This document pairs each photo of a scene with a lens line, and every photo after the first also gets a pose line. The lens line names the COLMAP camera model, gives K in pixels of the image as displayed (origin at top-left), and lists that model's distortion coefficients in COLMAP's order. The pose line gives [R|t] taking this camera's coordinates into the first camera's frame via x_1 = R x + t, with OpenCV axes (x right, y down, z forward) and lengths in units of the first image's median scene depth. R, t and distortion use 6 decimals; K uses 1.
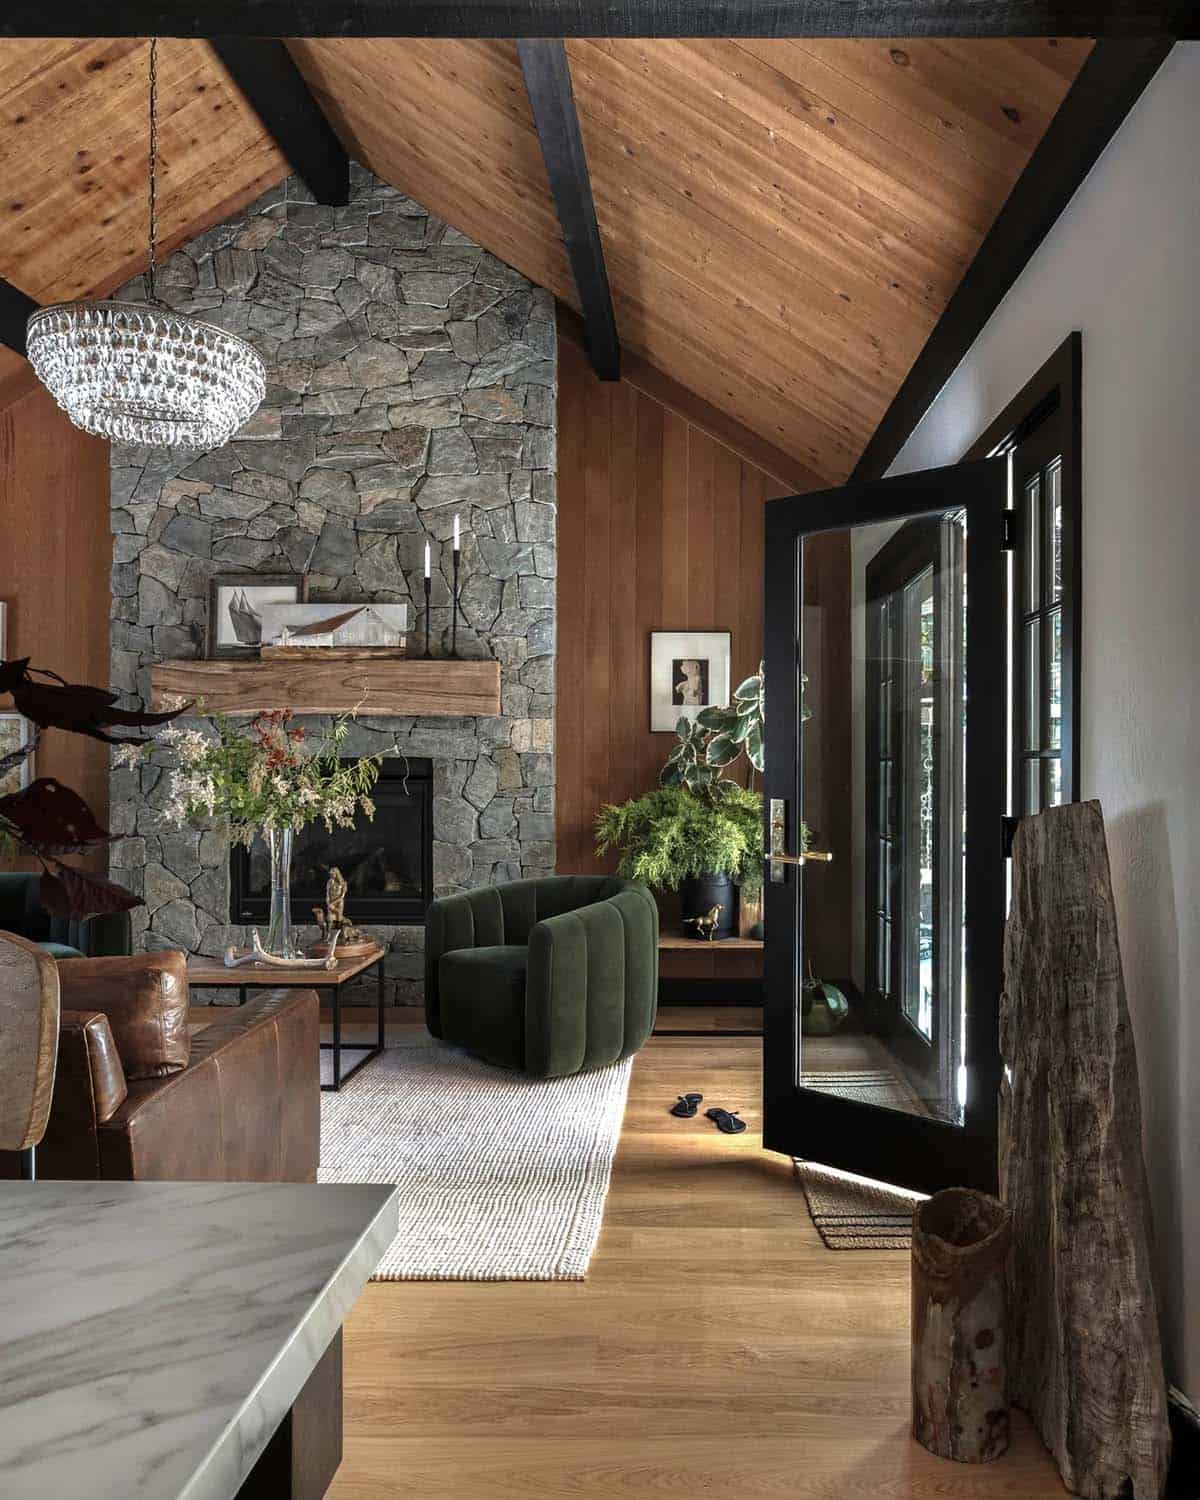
lens RADIAL K [[1071.2, 0, 654.8], [0, 1071.2, 773.0], [0, 0, 1]] dist [-0.017476, 0.015637]
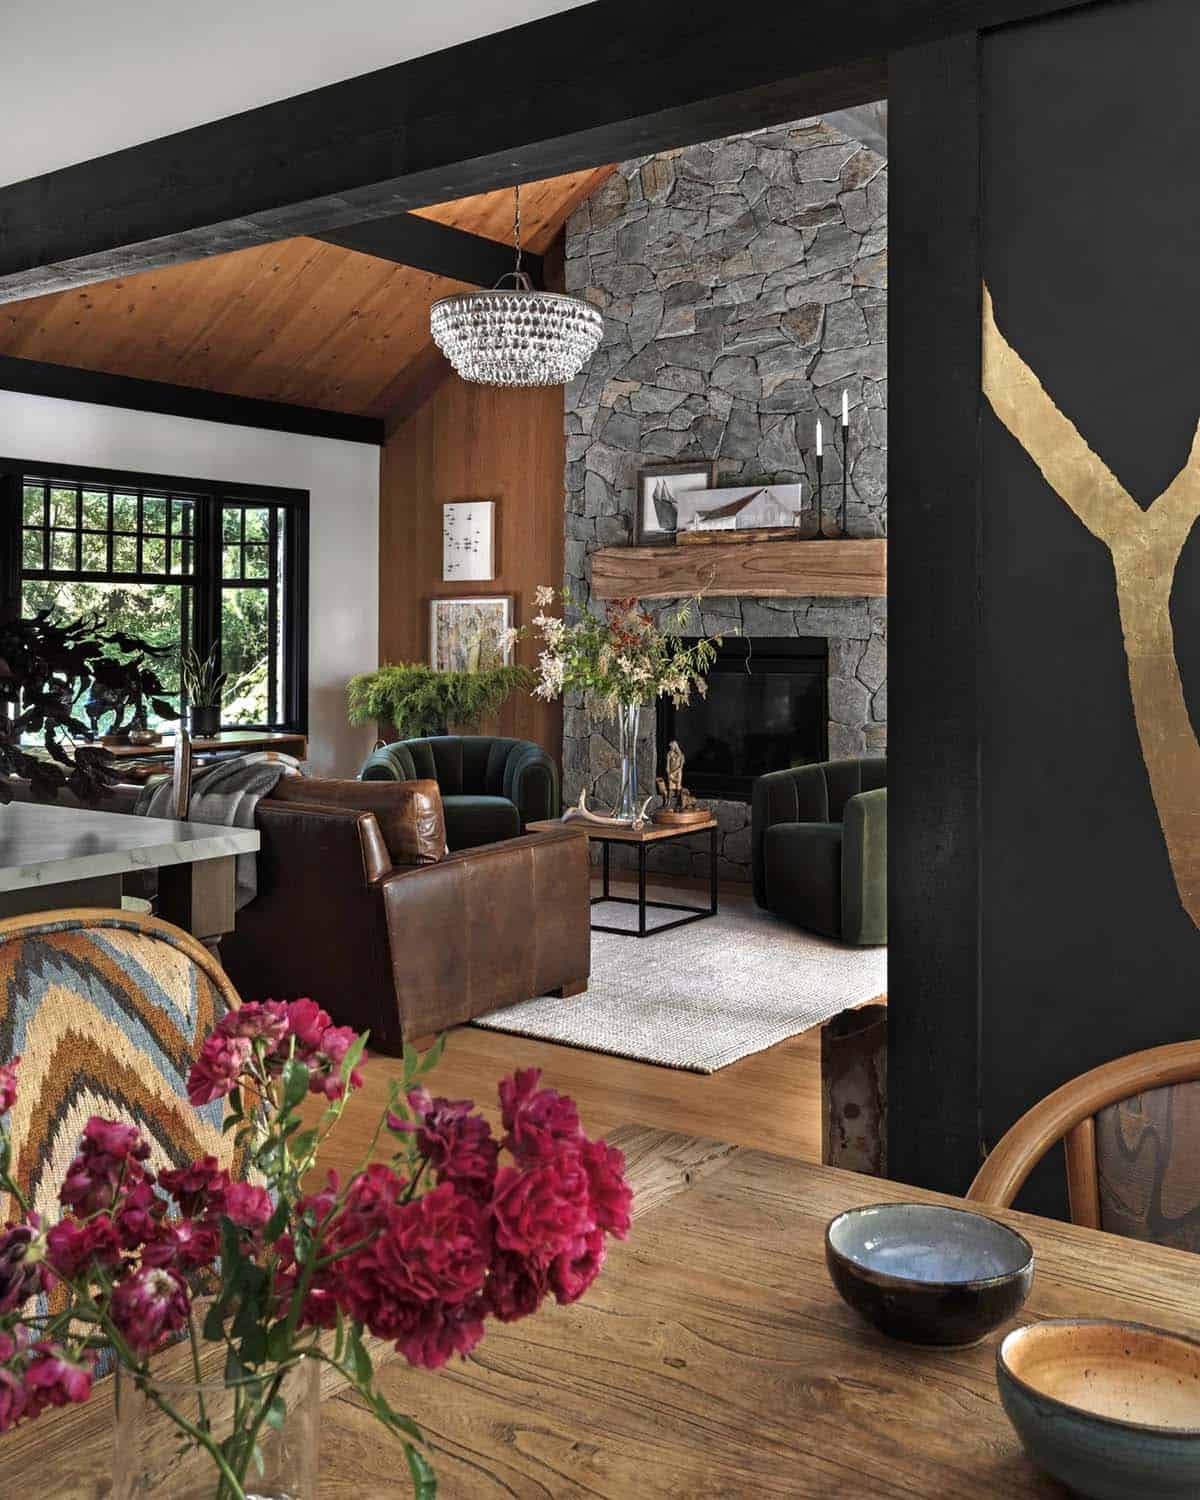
lens RADIAL K [[1482.0, 0, 594.8], [0, 1482.0, 601.5], [0, 0, 1]] dist [0.013244, 0.000000]
pose [[0.814391, -0.015726, -0.580103, 0.409916], [0.000168, 0.999639, -0.026863, -0.010469], [0.580316, 0.021779, 0.814100, -0.235274]]
